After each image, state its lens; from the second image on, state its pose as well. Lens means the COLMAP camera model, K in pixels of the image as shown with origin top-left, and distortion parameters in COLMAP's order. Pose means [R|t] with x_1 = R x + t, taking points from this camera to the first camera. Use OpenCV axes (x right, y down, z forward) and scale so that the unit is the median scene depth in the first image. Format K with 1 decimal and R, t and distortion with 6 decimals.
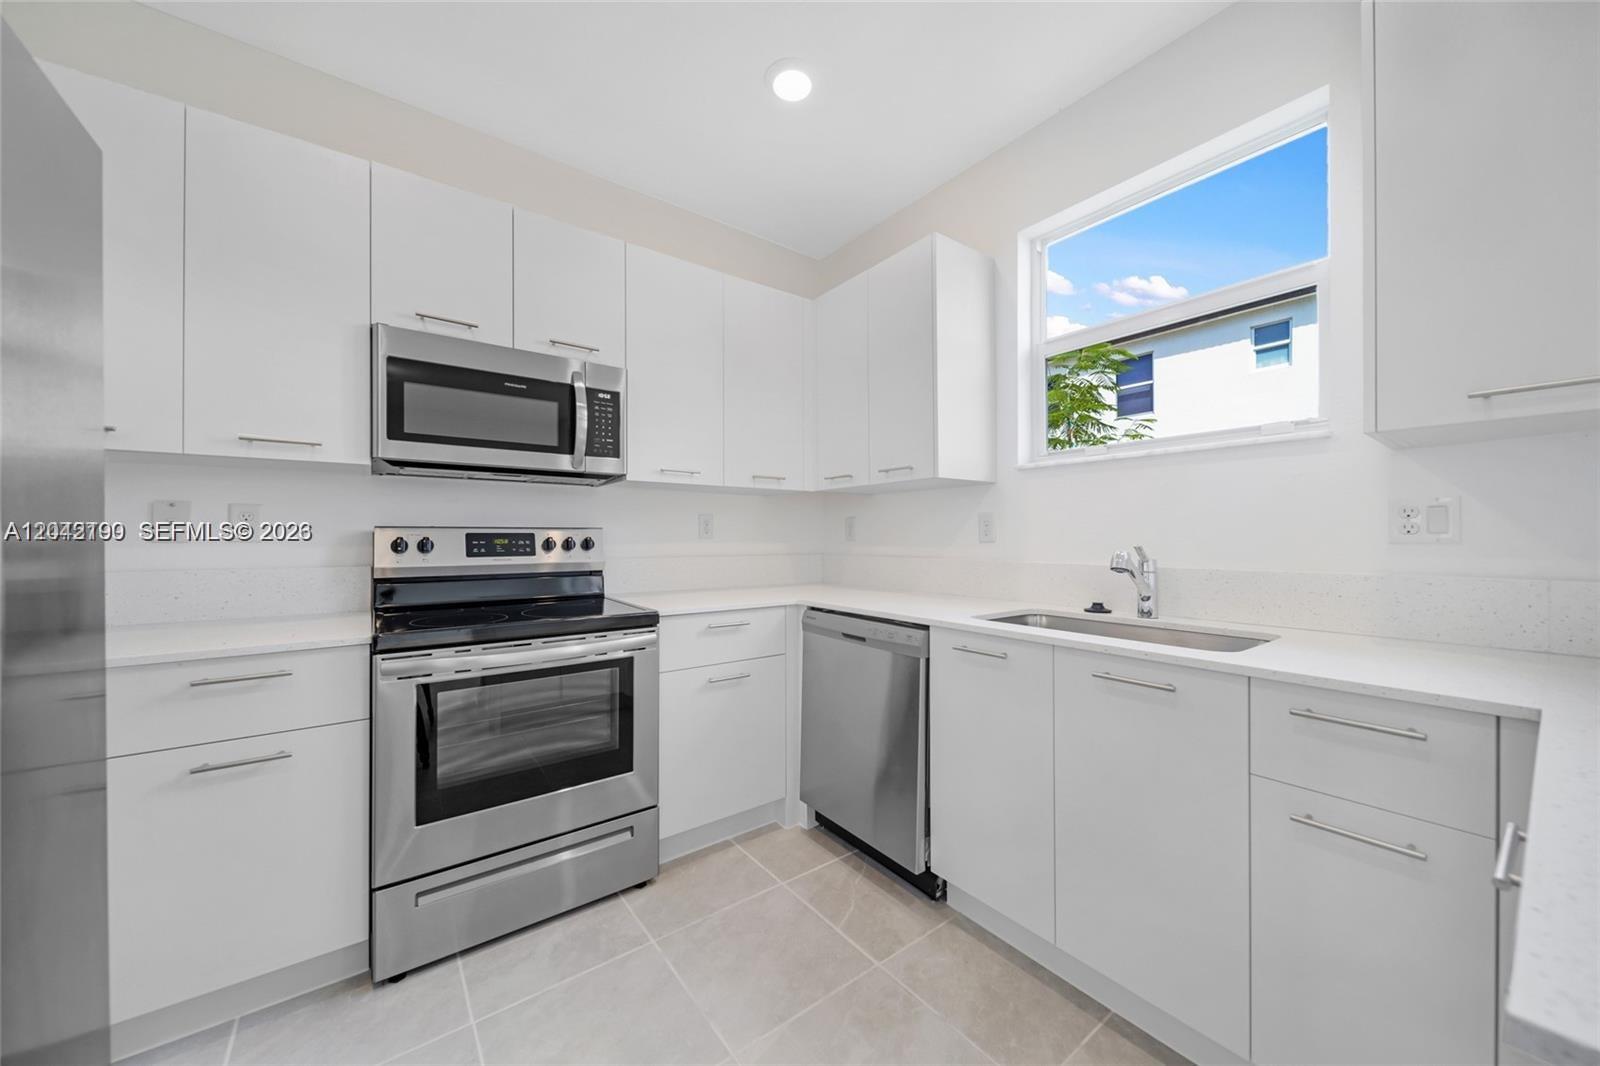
lens RADIAL K [[564.9, 0, 803.2], [0, 564.9, 528.7], [0, 0, 1]] dist [0.000425, -0.000101]
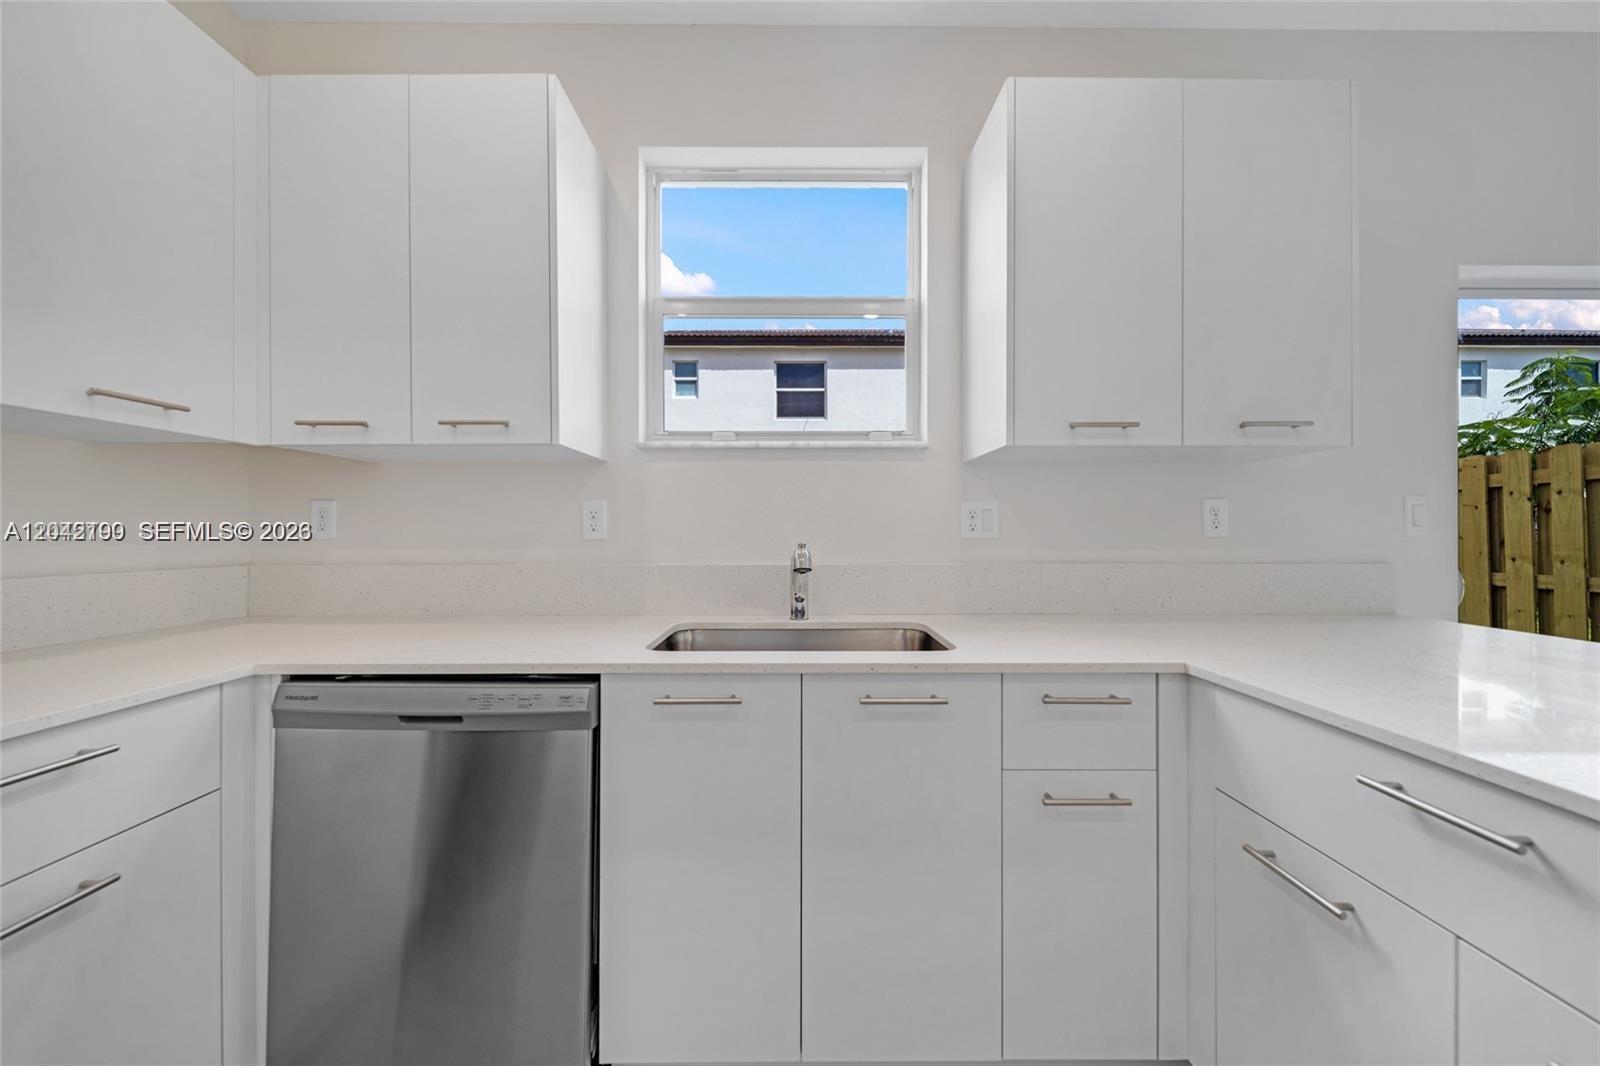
lens RADIAL K [[564.9, 0, 803.2], [0, 564.9, 528.7], [0, 0, 1]] dist [0.000425, -0.000101]
pose [[0.602631, 0.005039, 0.798004, -0.113268], [-0.011363, 0.999933, 0.002267, 0.004287], [-0.797939, -0.010434, 0.602648, 0.348437]]
